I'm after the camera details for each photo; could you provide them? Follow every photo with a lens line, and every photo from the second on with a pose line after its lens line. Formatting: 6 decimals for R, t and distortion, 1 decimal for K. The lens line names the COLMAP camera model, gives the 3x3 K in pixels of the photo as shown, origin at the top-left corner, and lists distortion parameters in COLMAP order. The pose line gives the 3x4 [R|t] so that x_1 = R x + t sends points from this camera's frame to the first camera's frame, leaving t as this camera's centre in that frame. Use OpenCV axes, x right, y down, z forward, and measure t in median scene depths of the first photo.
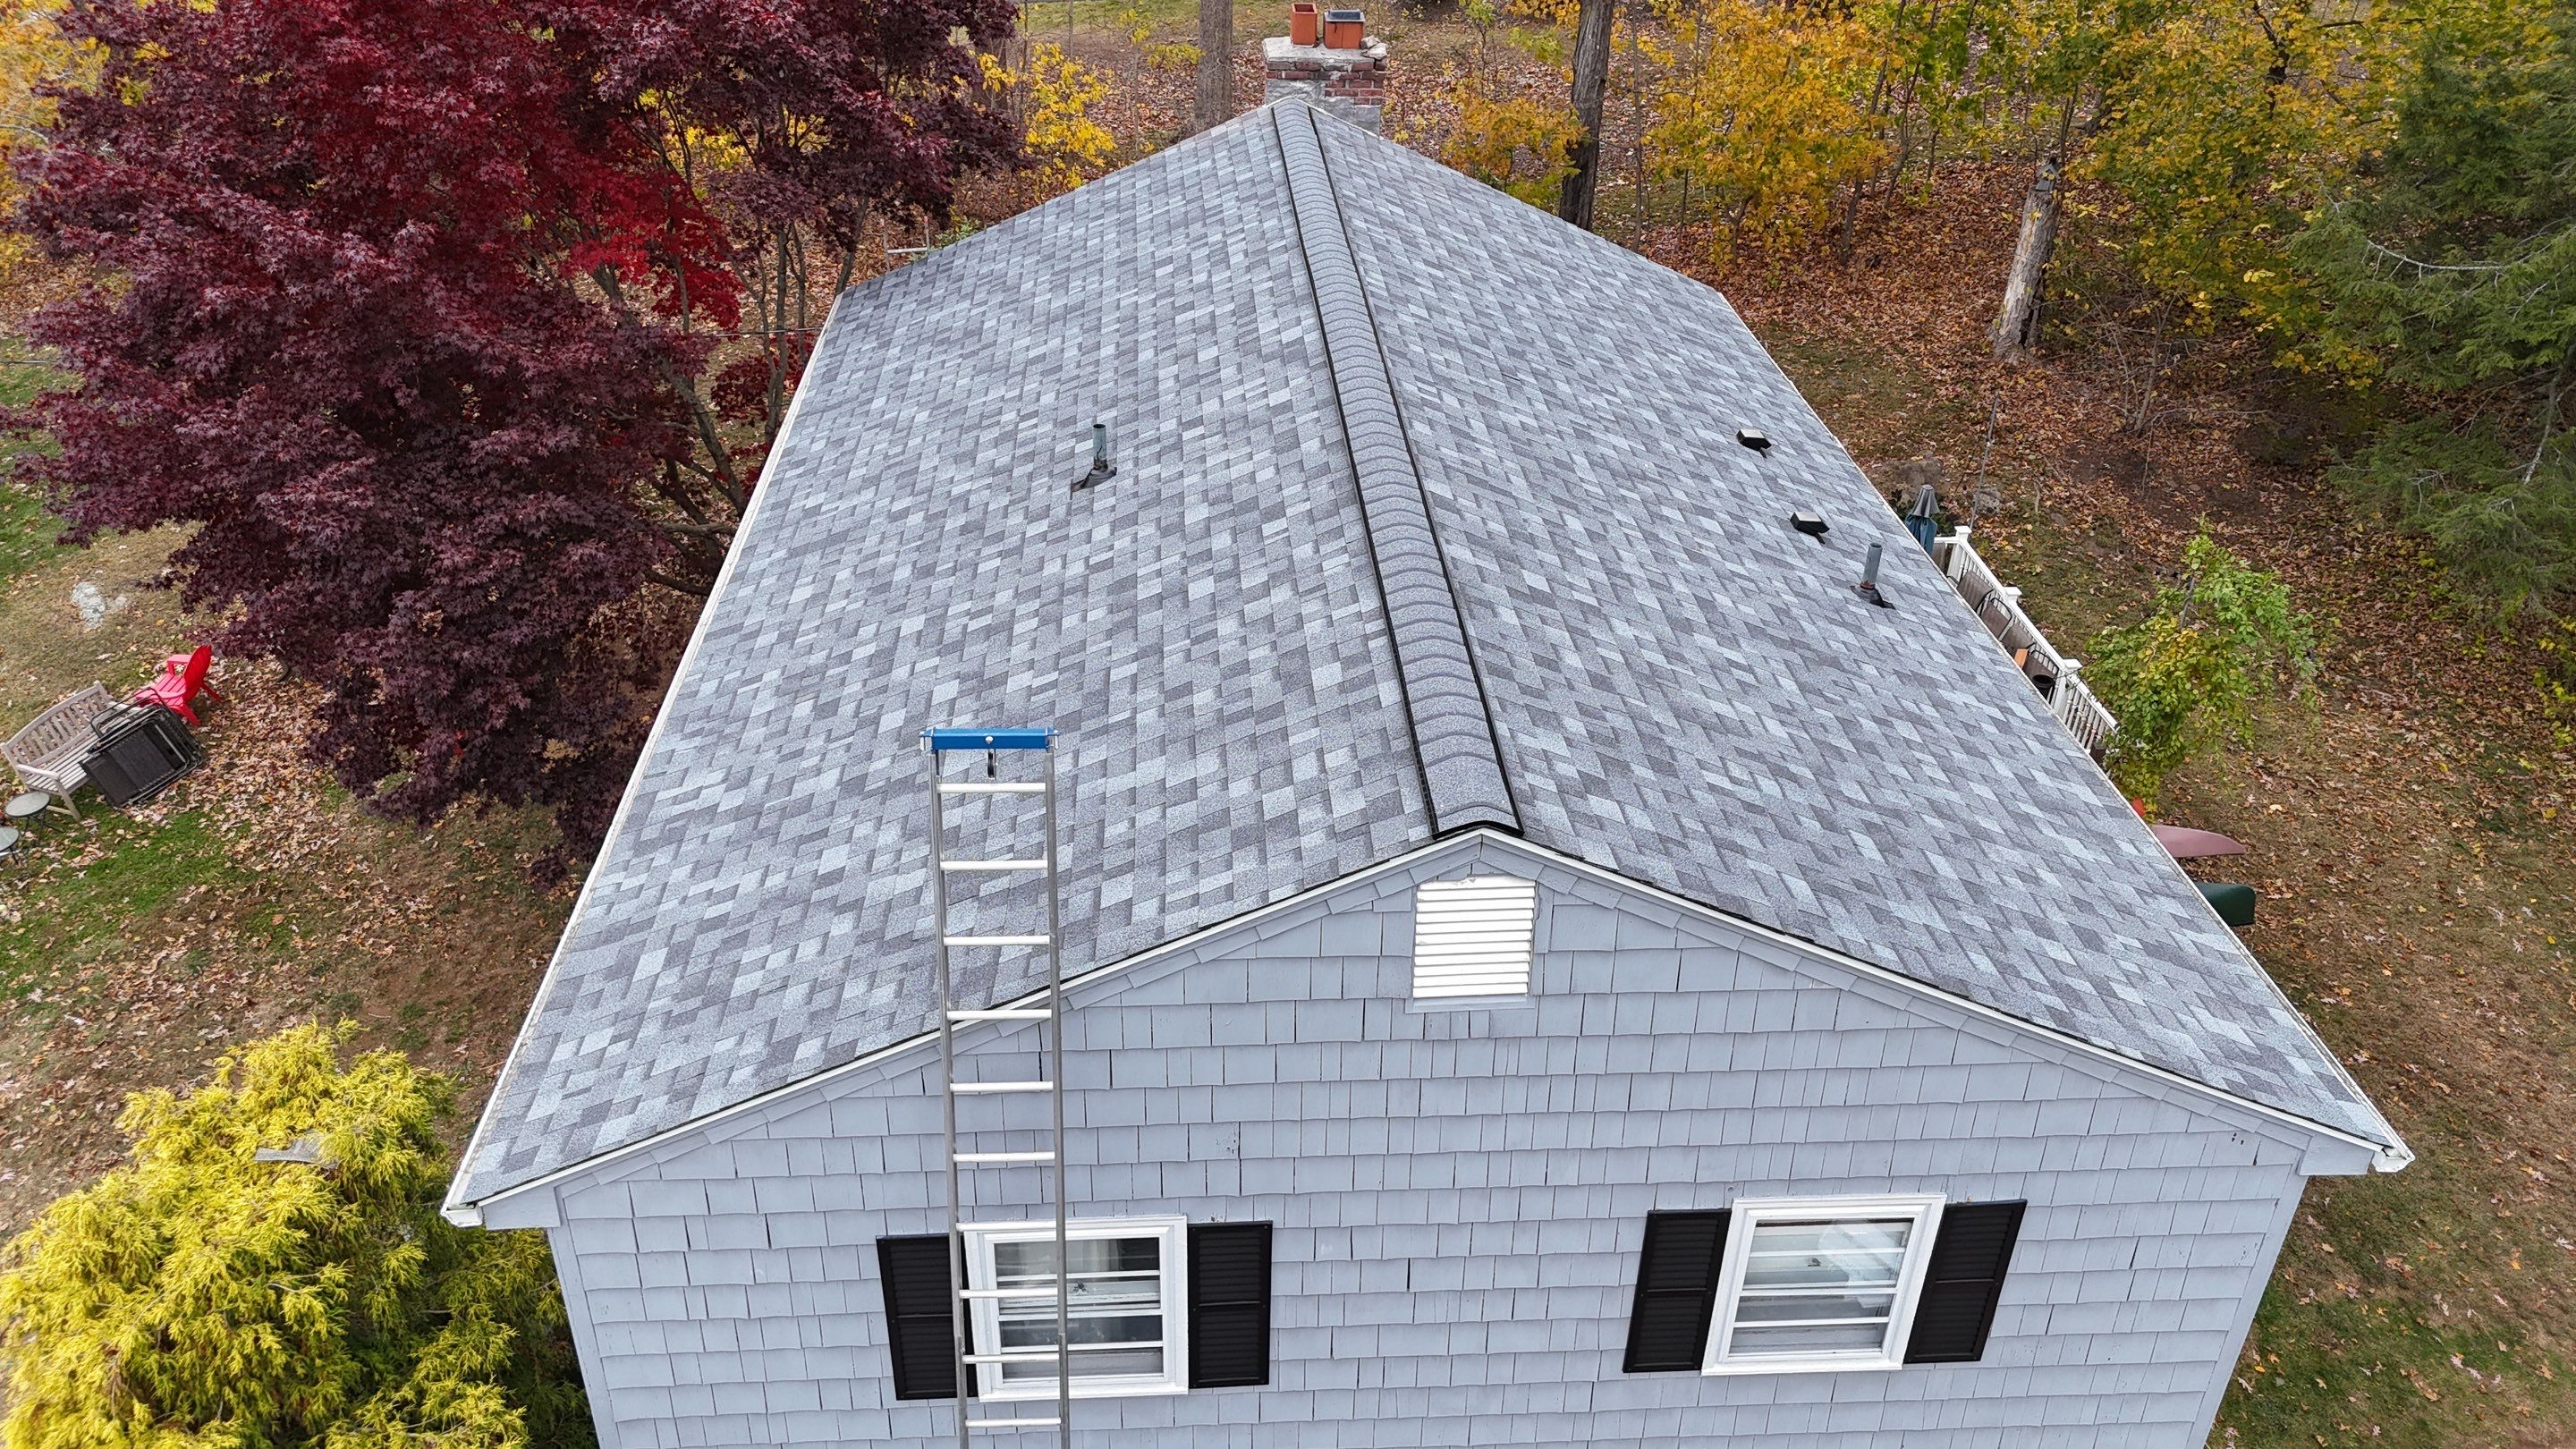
lens RADIAL K [[1911.8, 0, 1299.3], [0, 1911.8, 723.8], [0, 0, 1]] dist [0.081133, -0.047050]
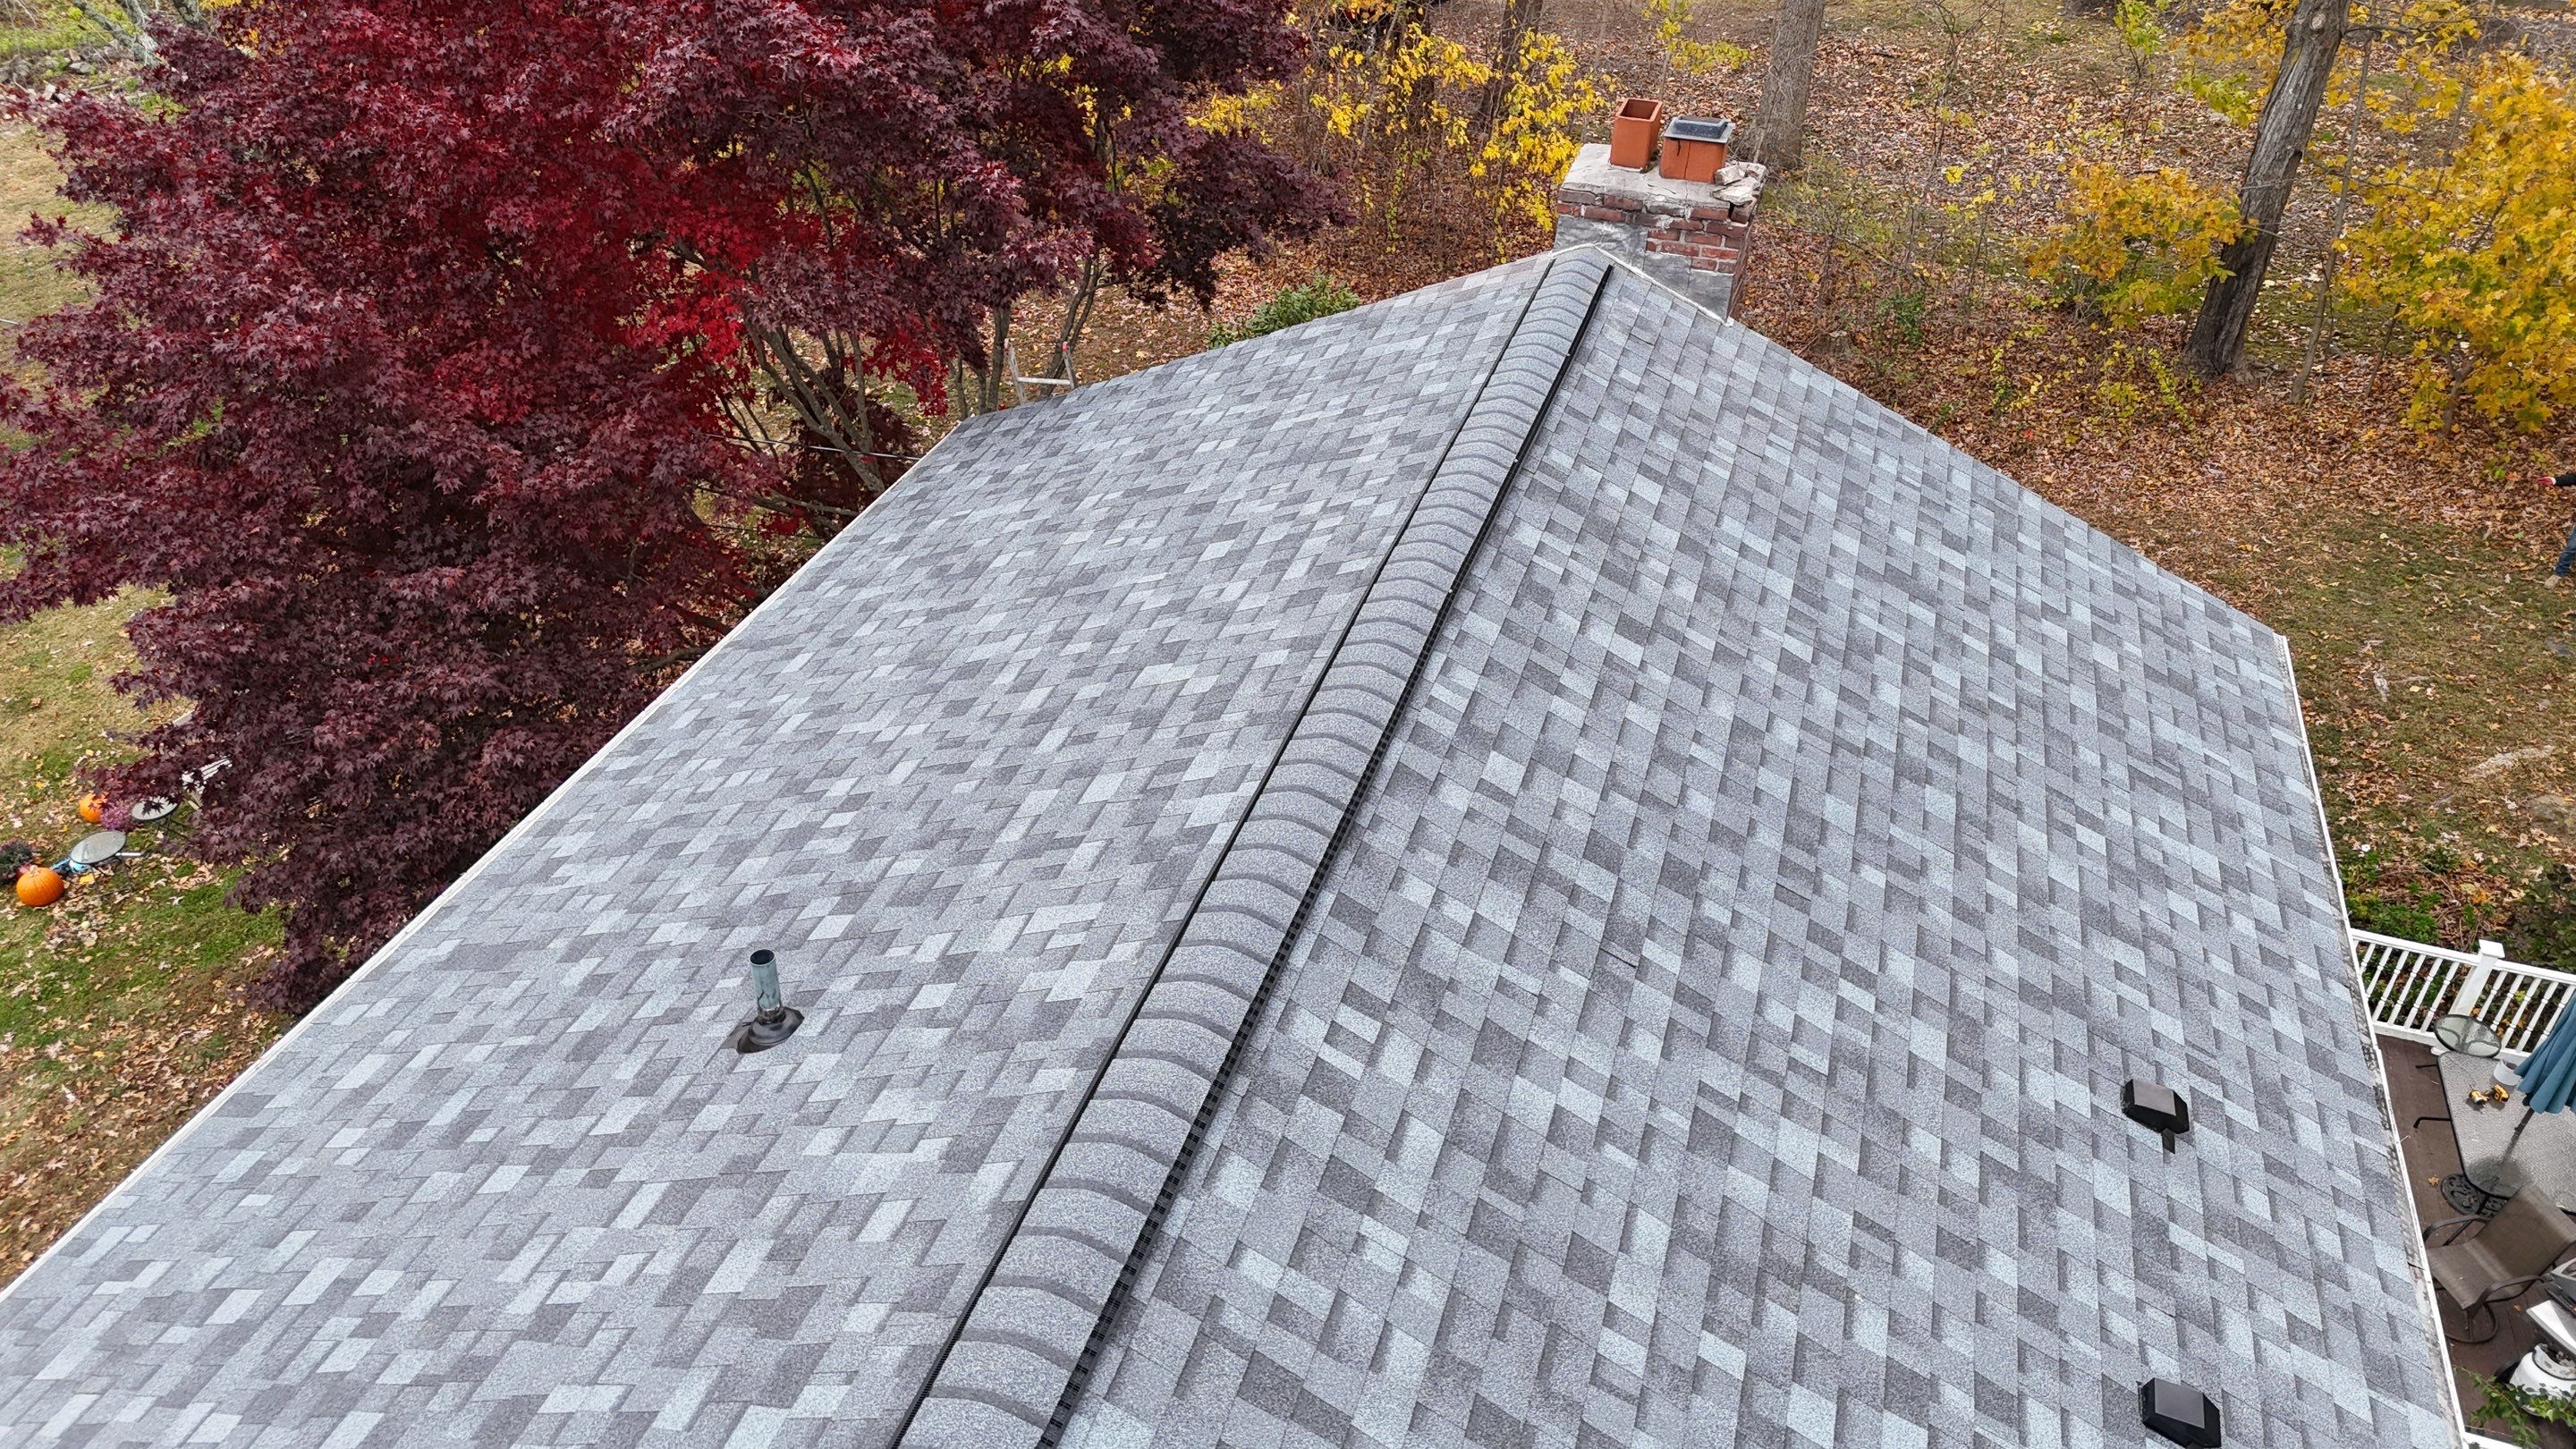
lens RADIAL K [[1911.8, 0, 1290.4], [0, 1911.8, 714.6], [0, 0, 1]] dist [0.081133, -0.047050]
pose [[0.930667, 0.204968, -0.303064, 0.162485], [-0.191898, 0.978723, 0.072636, -0.251604], [0.311504, -0.009443, 0.950198, 0.451774]]
